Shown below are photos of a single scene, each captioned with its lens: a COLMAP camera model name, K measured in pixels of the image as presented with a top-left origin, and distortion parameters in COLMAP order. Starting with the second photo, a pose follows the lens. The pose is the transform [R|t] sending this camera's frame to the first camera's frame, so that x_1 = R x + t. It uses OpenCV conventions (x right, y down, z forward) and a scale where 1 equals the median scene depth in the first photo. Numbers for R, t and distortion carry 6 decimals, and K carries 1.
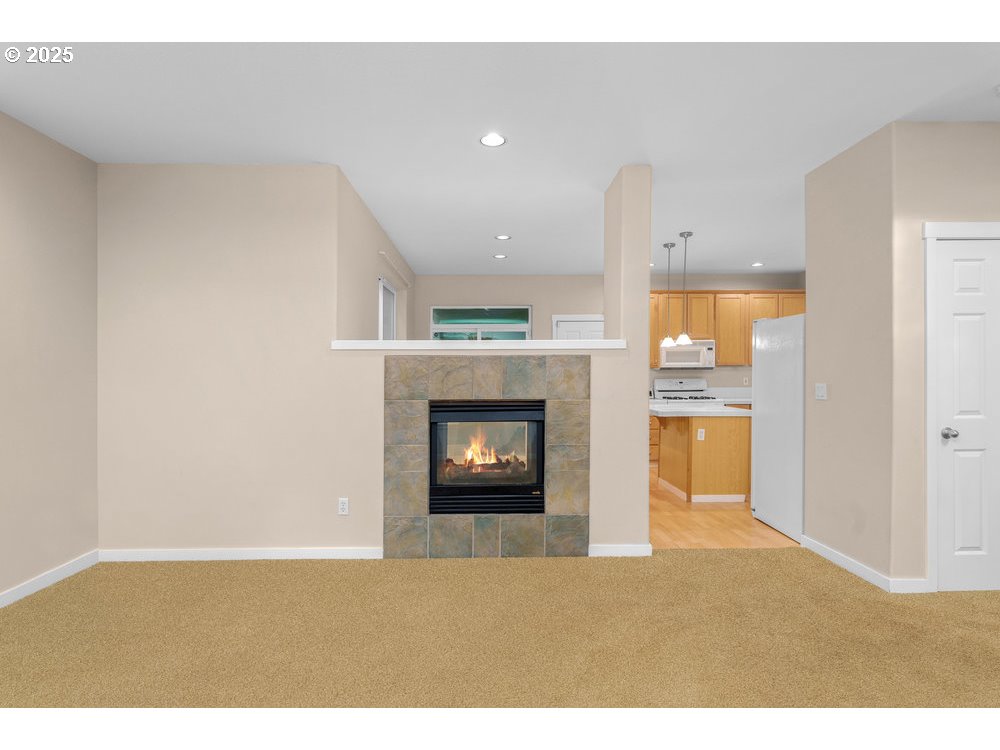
lens RADIAL K [[504.1, 0, 500.0], [0, 504.1, 375.0], [0, 0, 1]] dist [-0.026337, 0.000004]
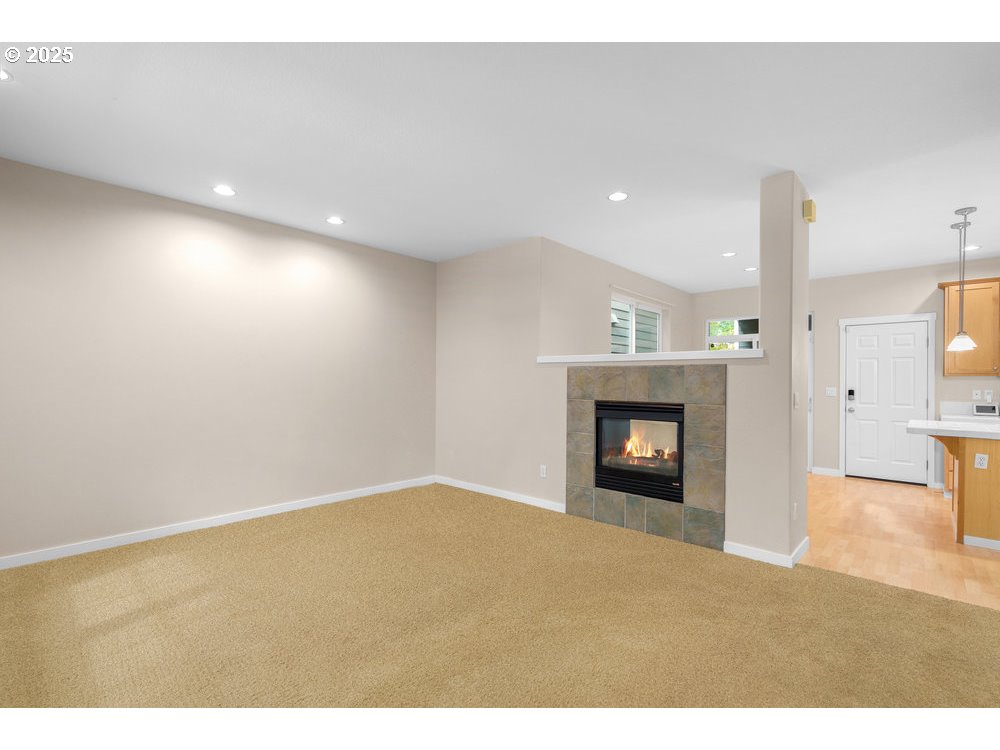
lens RADIAL K [[433.4, 0, 500.0], [0, 433.4, 375.0], [0, 0, 1]] dist [-0.051683, 0.014535]
pose [[0.727672, 0.002220, -0.685922, 0.452131], [-0.012366, 0.999875, -0.009882, -0.001779], [0.685814, 0.015673, 0.727608, 0.005065]]
